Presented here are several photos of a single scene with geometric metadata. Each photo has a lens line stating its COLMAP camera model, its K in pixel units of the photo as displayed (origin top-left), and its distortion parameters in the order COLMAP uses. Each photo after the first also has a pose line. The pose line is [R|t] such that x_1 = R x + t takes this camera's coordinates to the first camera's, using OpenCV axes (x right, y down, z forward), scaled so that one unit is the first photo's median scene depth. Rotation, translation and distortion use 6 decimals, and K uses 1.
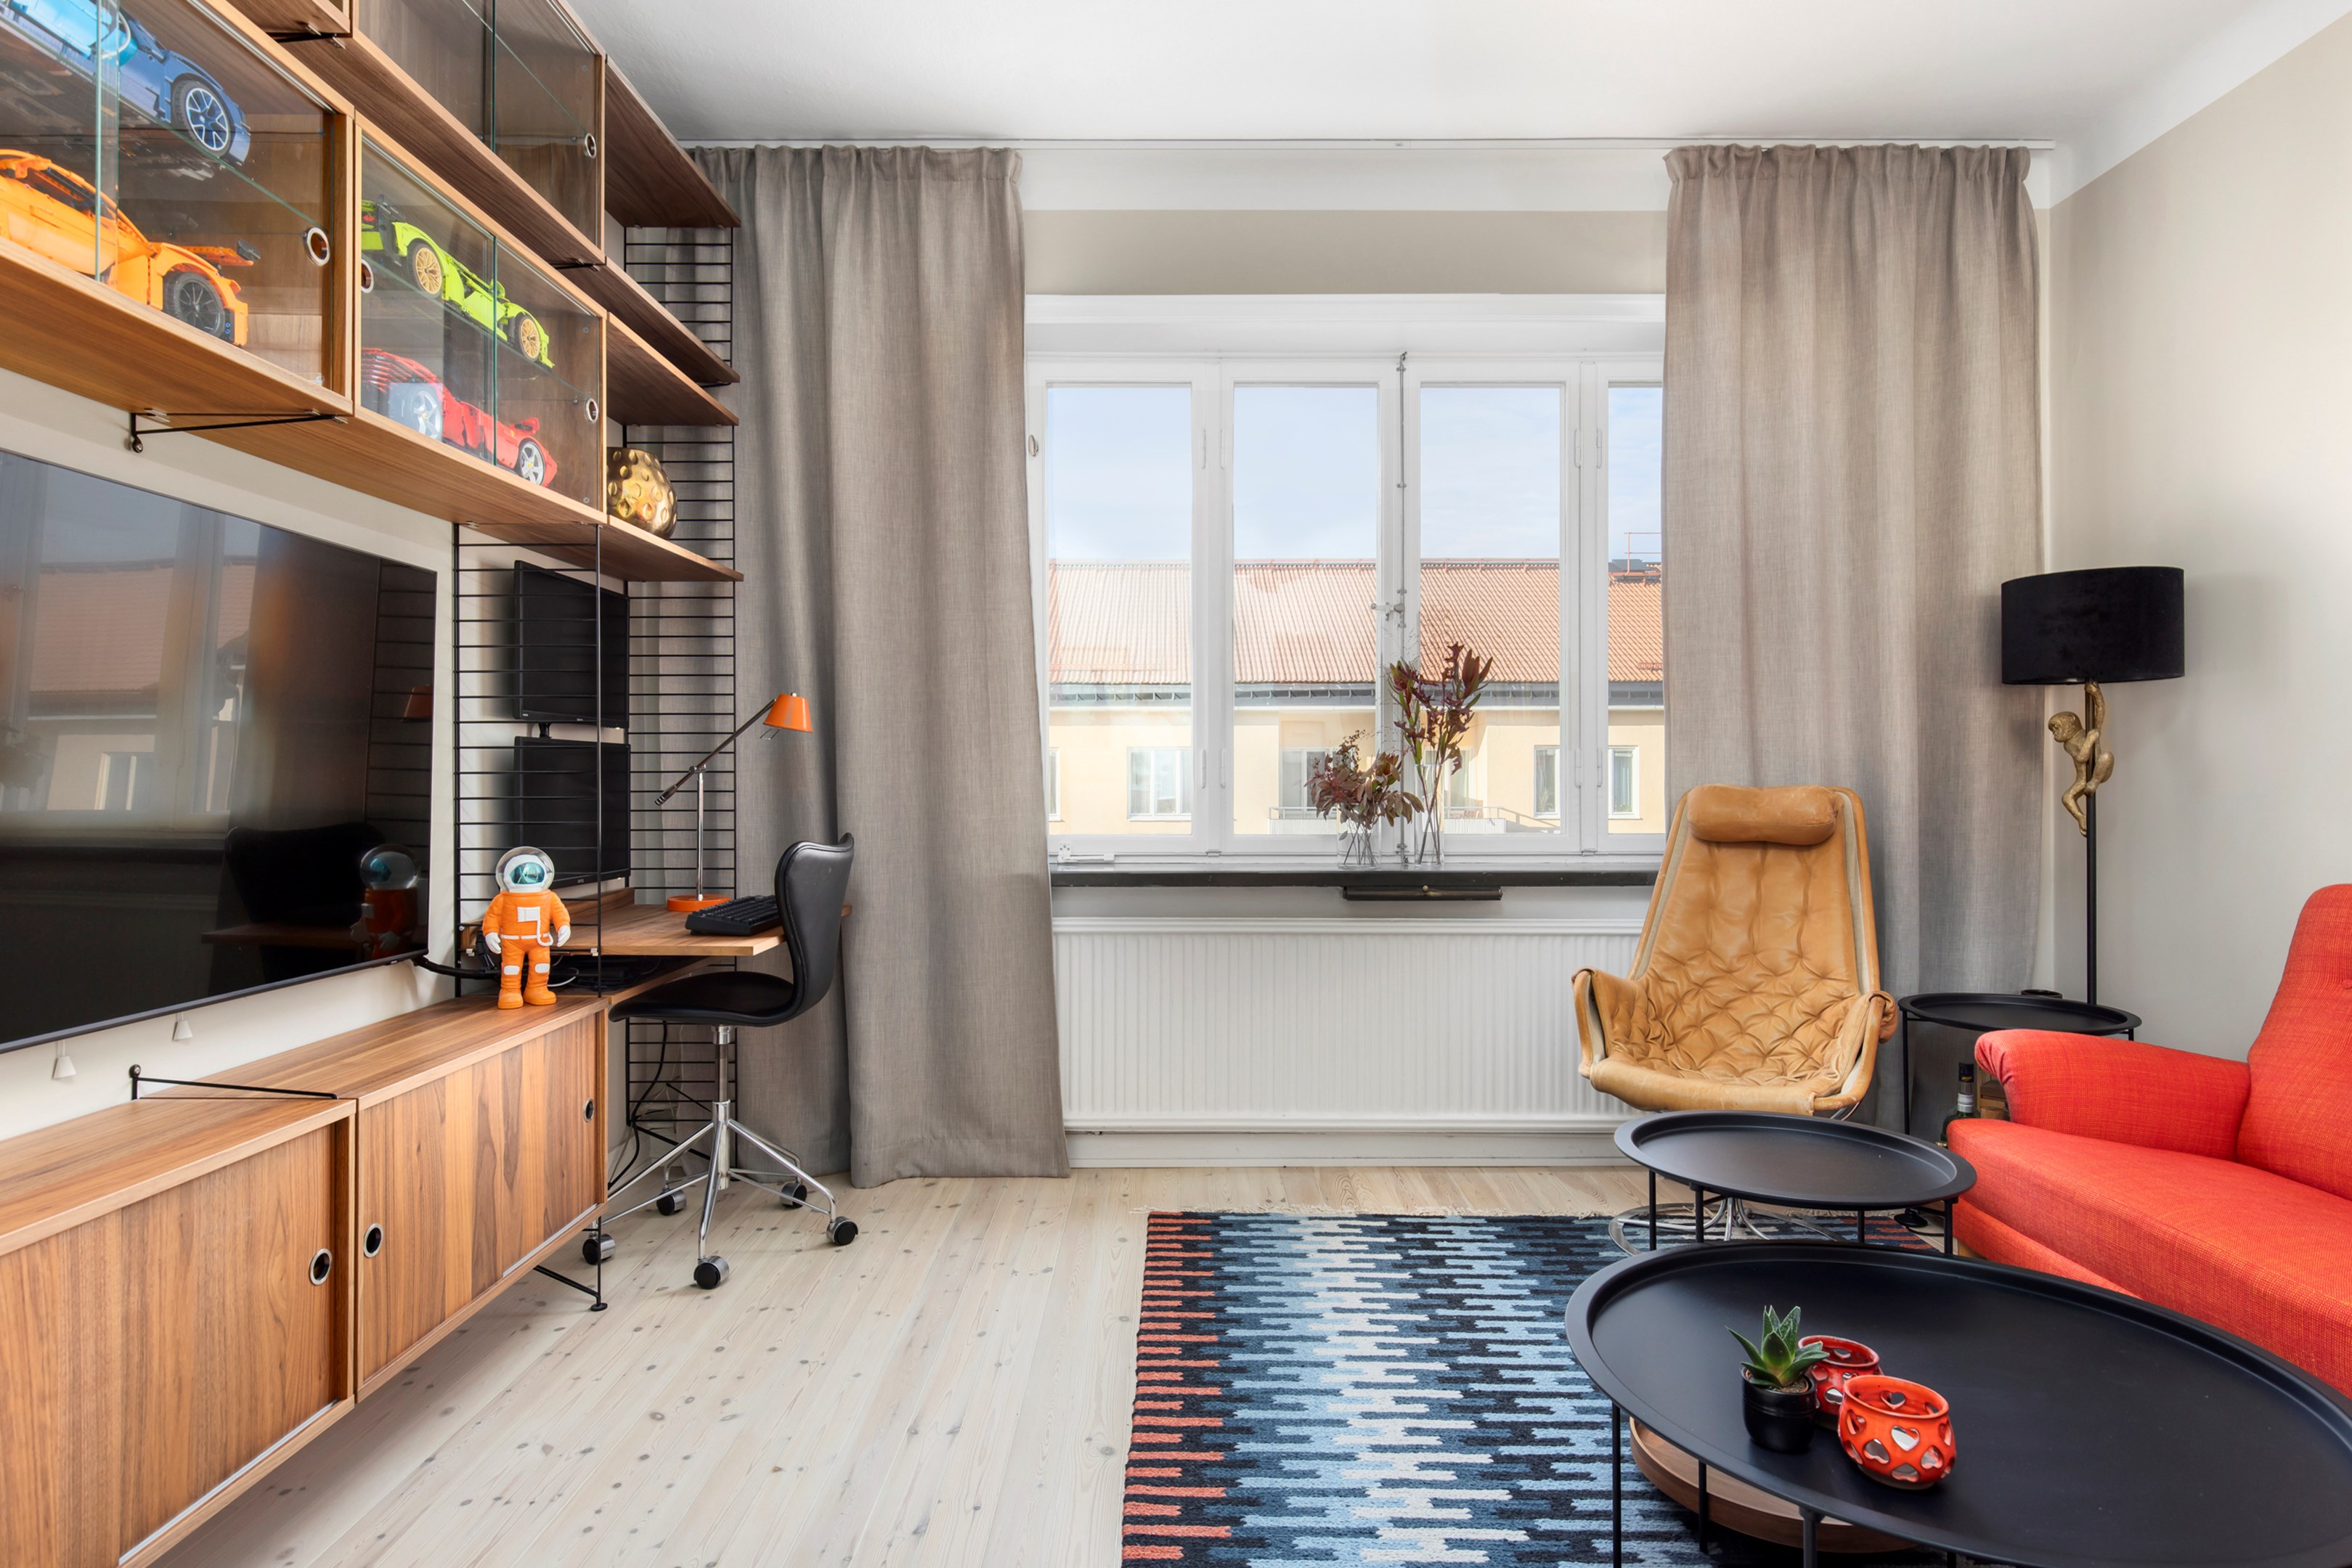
lens RADIAL K [[1302.4, 0, 1176.0], [0, 1302.4, 784.0], [0, 0, 1]] dist [0.000562, -0.001139]
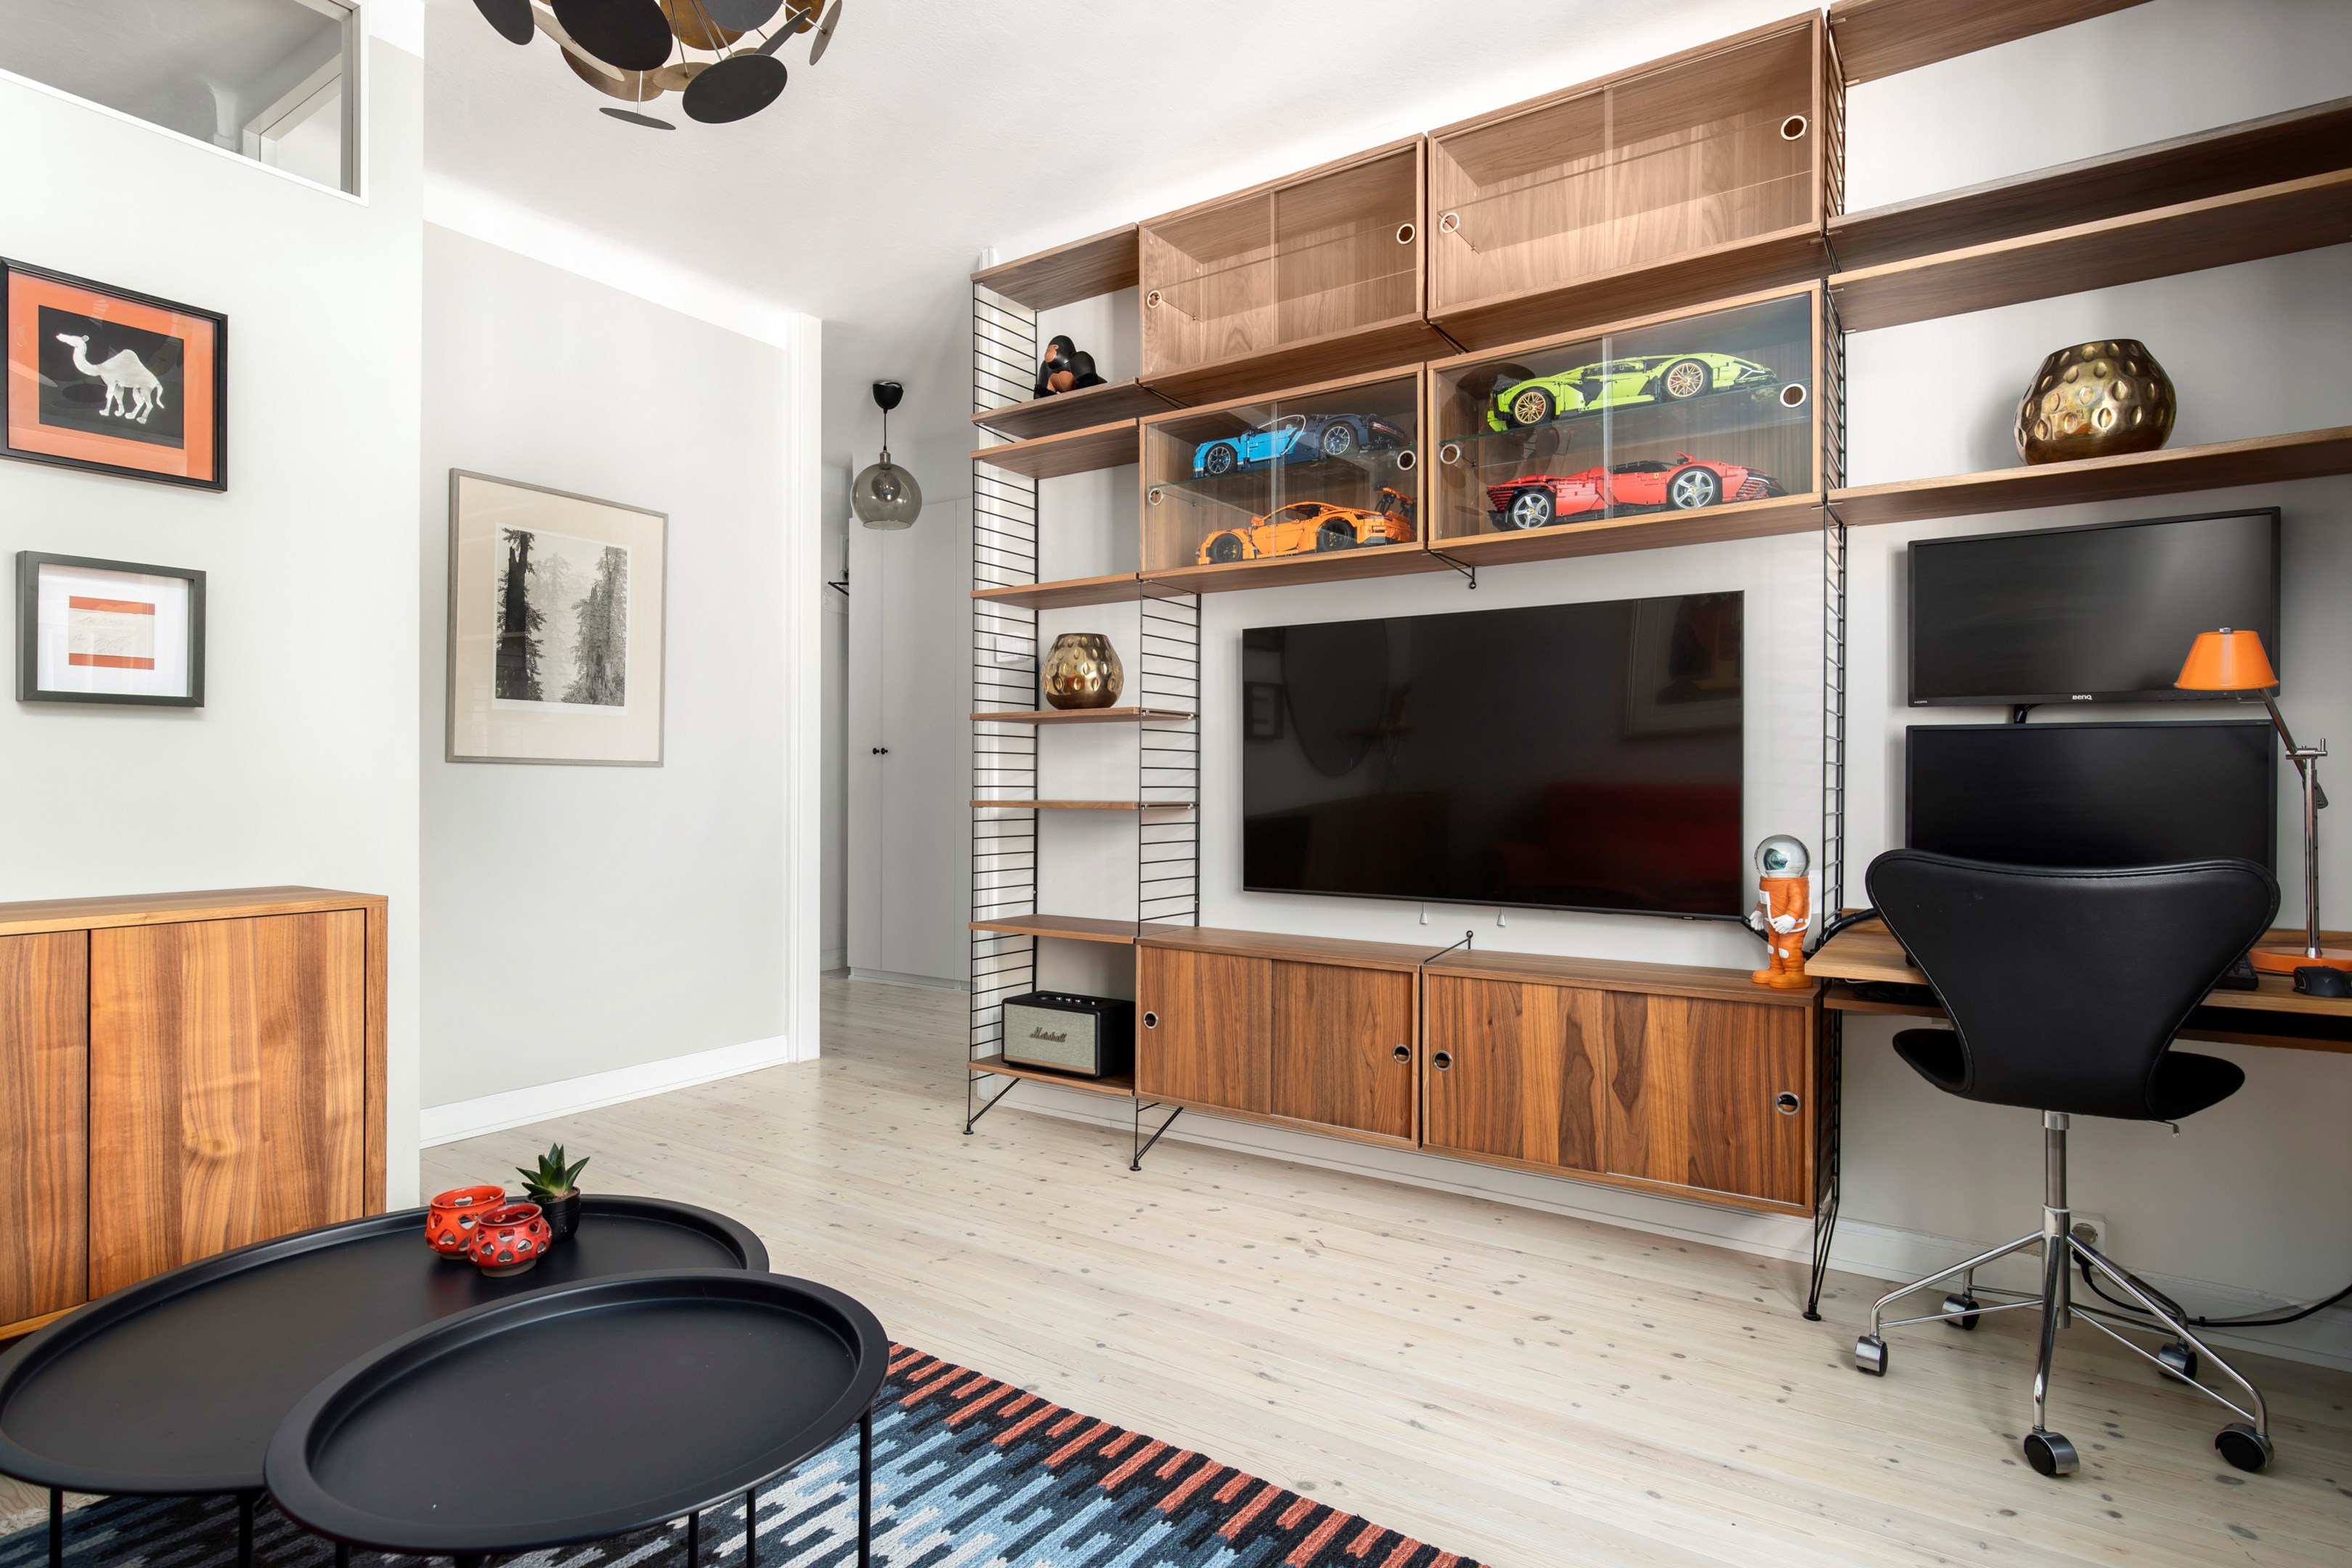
lens RADIAL K [[1230.0, 0, 1176.0], [0, 1230.0, 784.0], [0, 0, 1]] dist [-0.001156, -0.000277]
pose [[-0.559948, 0.002810, -0.828523, 0.467698], [-0.003278, 0.999979, 0.005607, 0.002426], [0.828521, 0.005856, -0.559927, 0.906007]]
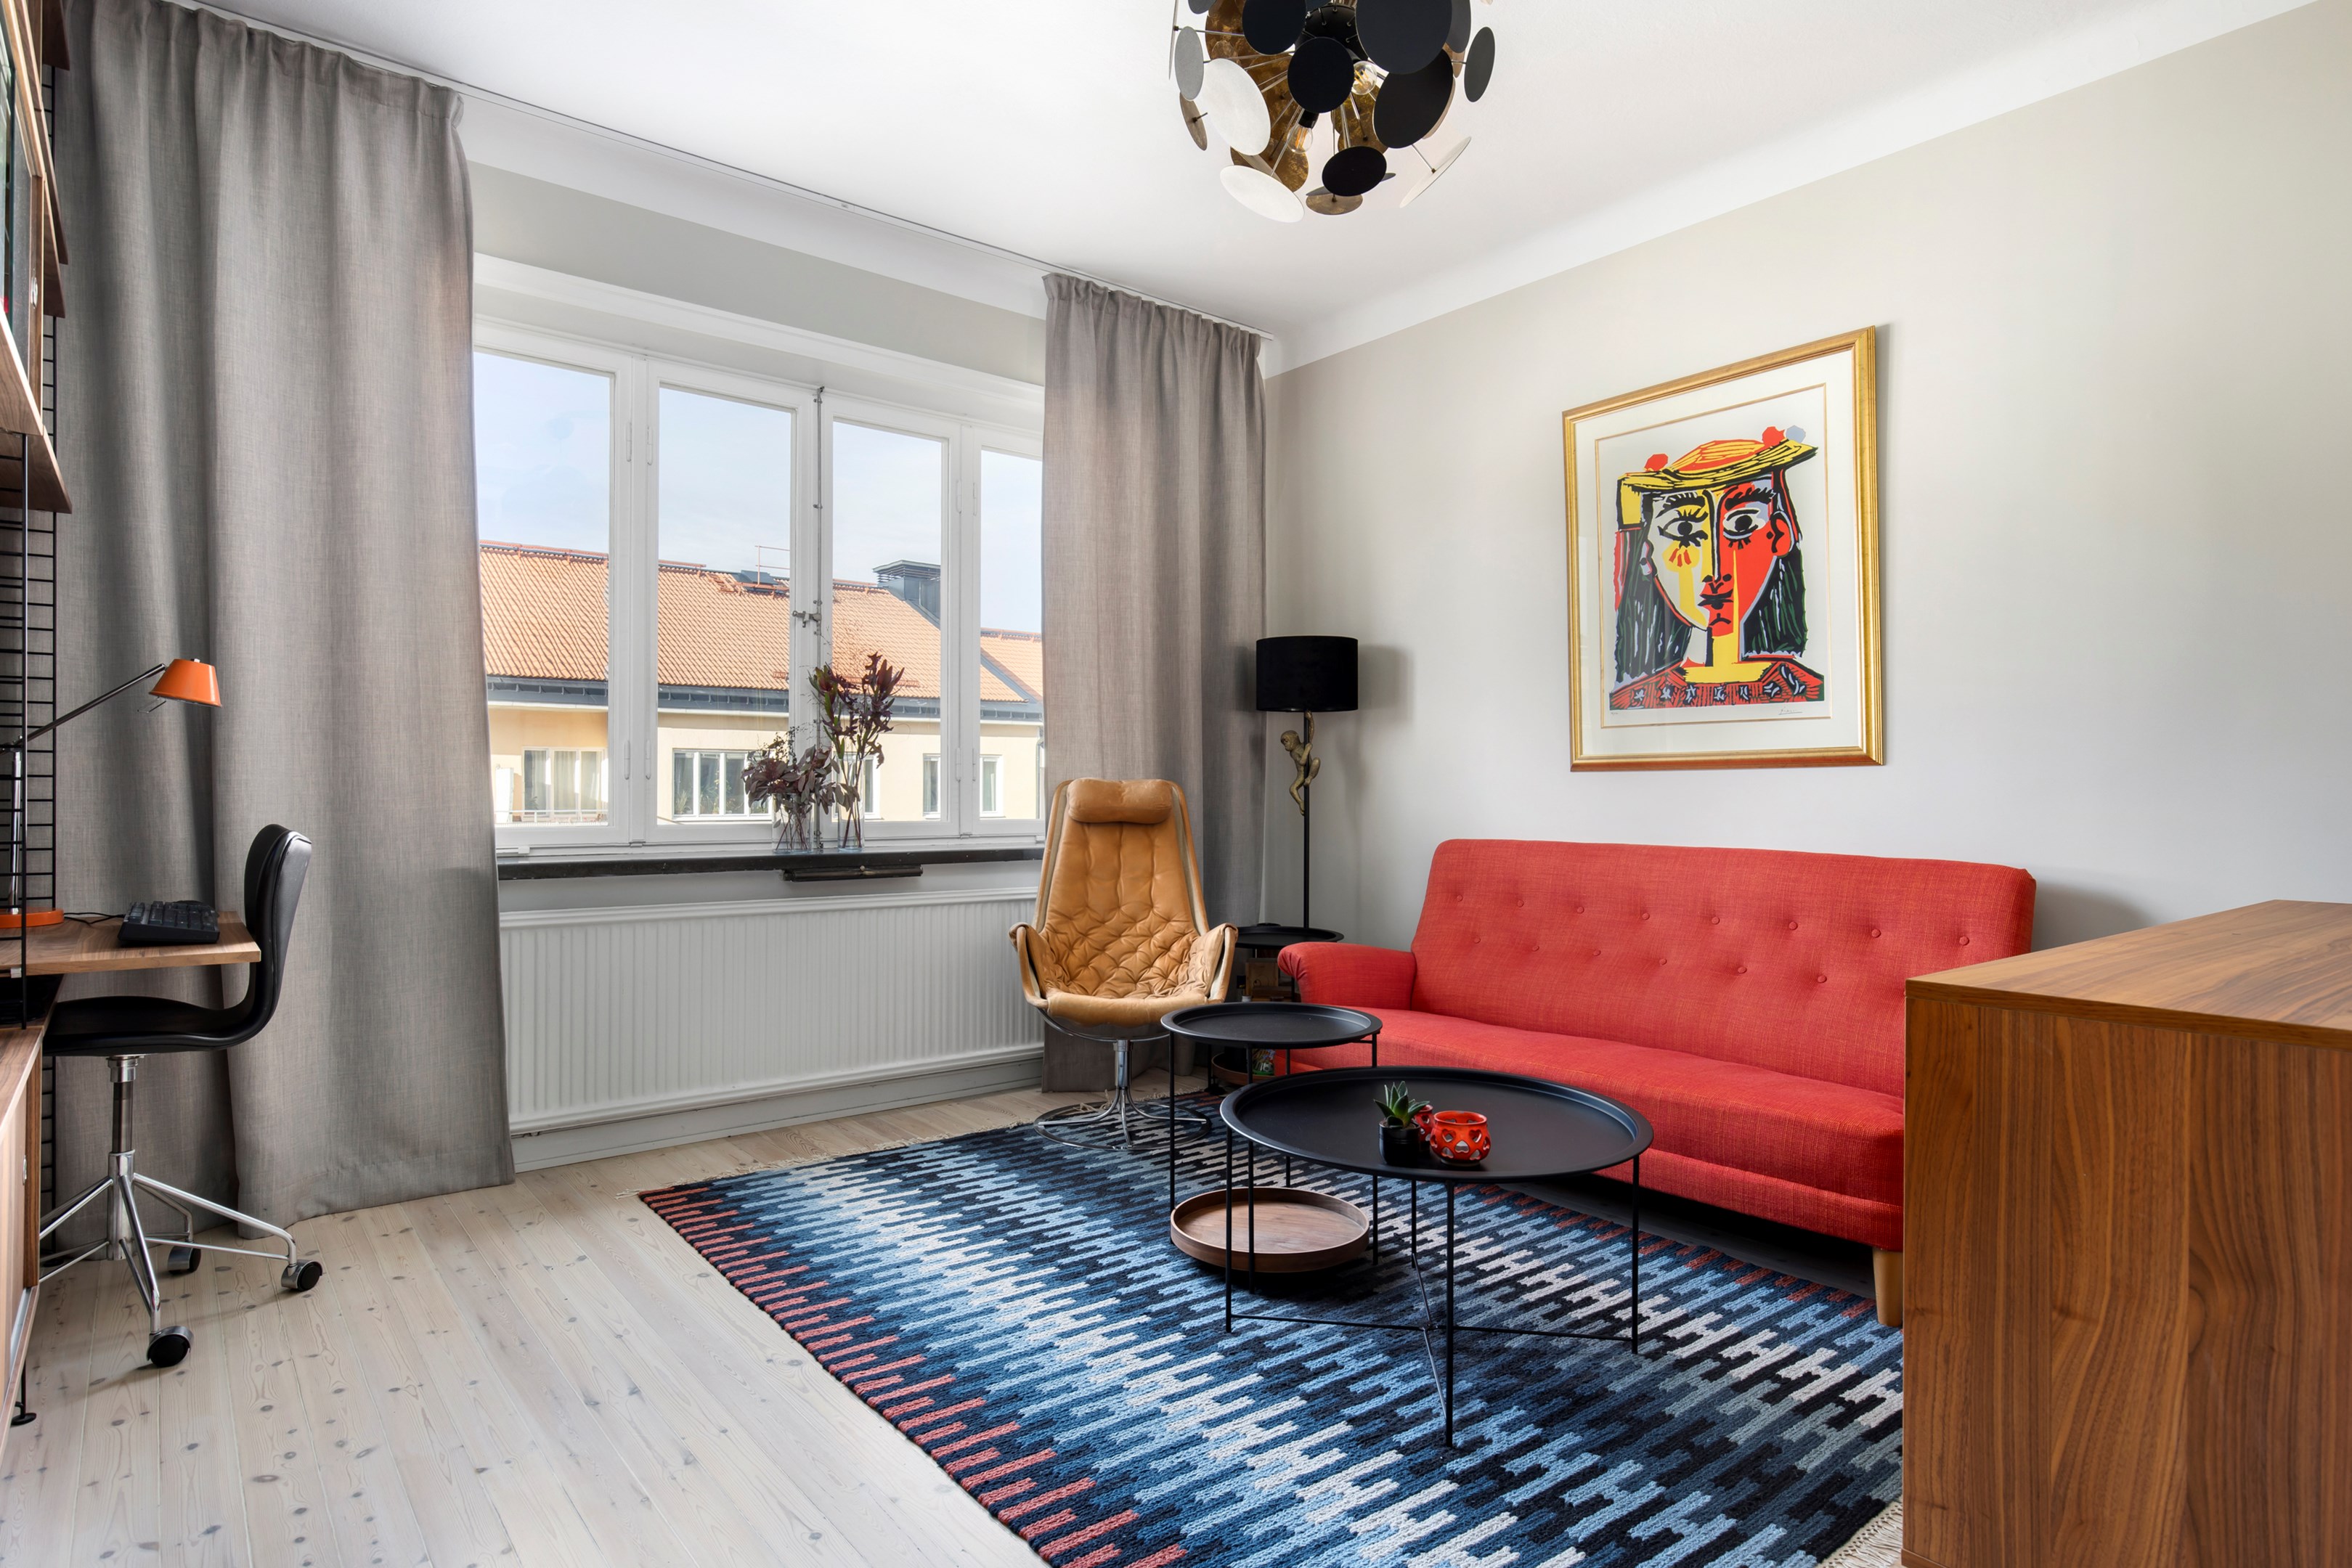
lens RADIAL K [[1273.7, 0, 1169.6], [0, 1273.7, 787.2], [0, 0, 1]] dist [0.005407, -0.000883]
pose [[0.783239, 0.004851, 0.621701, -0.310340], [-0.004175, 0.999988, -0.002543, 0.012219], [-0.621706, -0.000603, 0.783250, -0.037371]]
